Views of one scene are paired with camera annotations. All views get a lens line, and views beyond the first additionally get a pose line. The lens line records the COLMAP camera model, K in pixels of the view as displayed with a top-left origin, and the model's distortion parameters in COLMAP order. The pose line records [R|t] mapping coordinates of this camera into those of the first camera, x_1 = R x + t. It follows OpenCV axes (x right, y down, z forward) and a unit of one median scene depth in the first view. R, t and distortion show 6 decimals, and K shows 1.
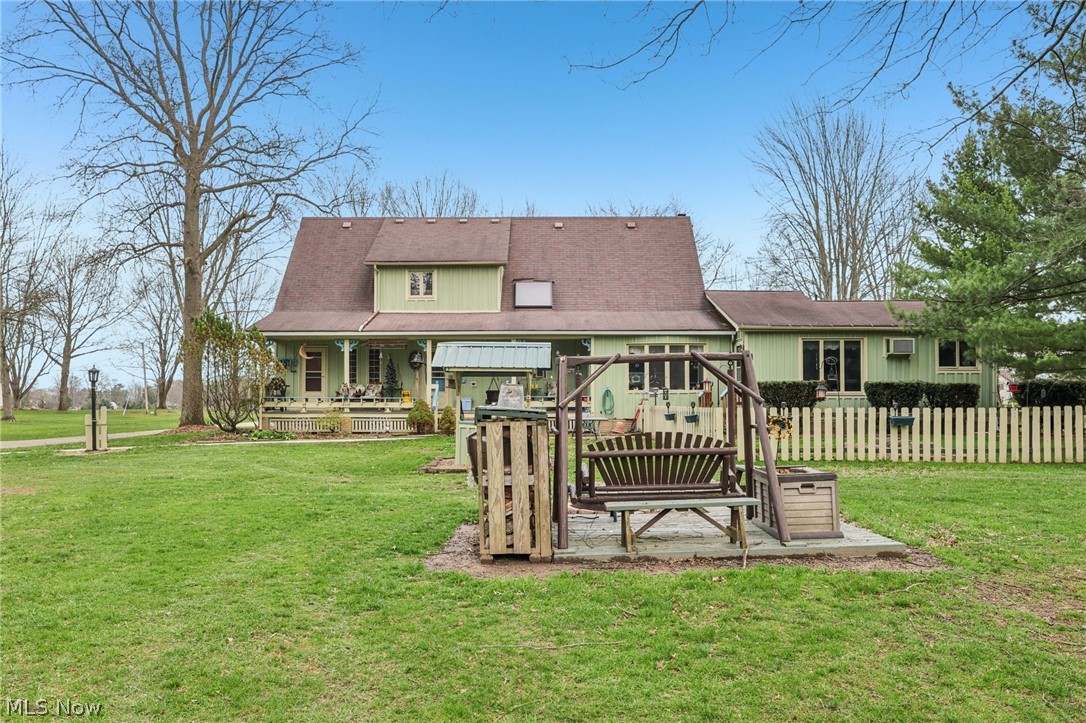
lens RADIAL K [[845.4, 0, 543.0], [0, 845.4, 361.5], [0, 0, 1]] dist [0.003387, 0.000507]
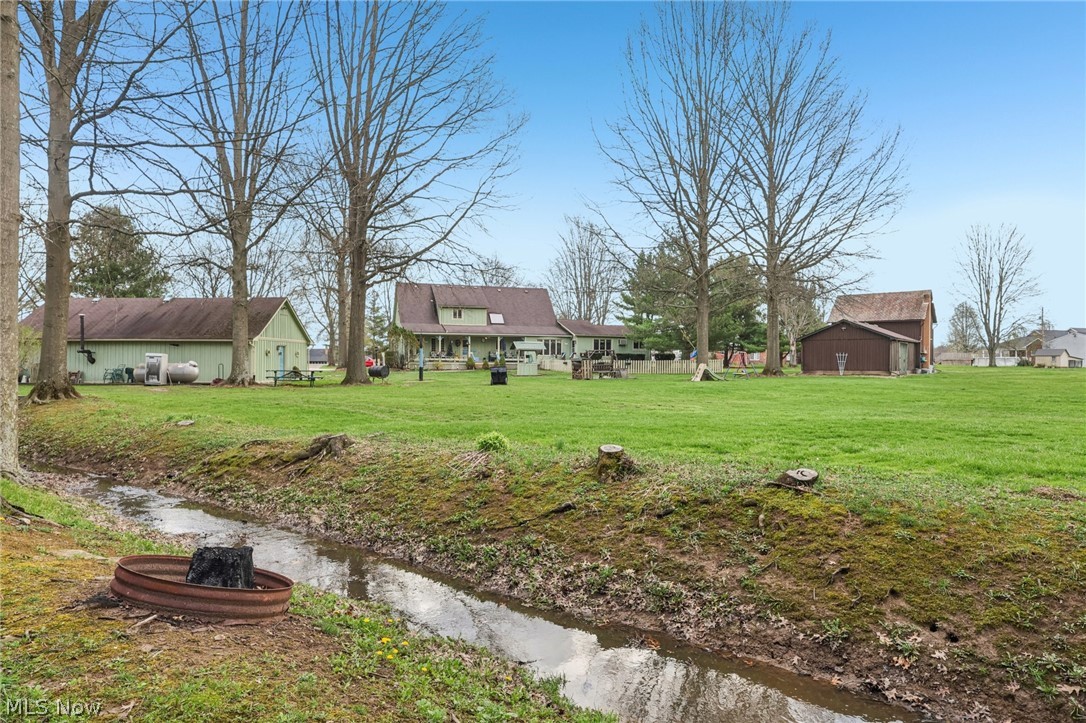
lens RADIAL K [[657.7, 0, 543.0], [0, 657.7, 361.5], [0, 0, 1]] dist [-0.000127, -0.000206]
pose [[0.945834, 0.005882, 0.324597, -0.589177], [-0.020613, 0.998907, 0.041962, -0.037187], [-0.323995, -0.046380, 0.944921, -1.100816]]
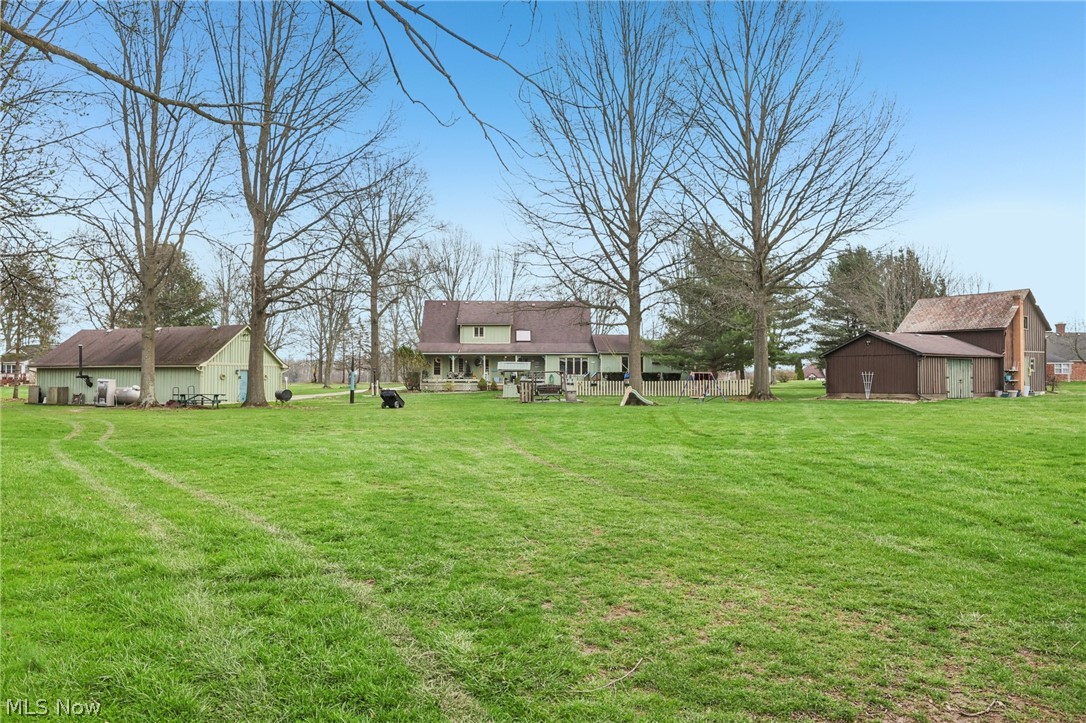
lens RADIAL K [[786.4, 0, 543.0], [0, 786.4, 361.5], [0, 0, 1]] dist [0.004141, 0.000954]
pose [[0.999602, 0.002327, 0.028099, -0.019654], [-0.003060, 0.999656, 0.026046, -0.068943], [-0.028029, -0.026121, 0.999266, -1.417226]]
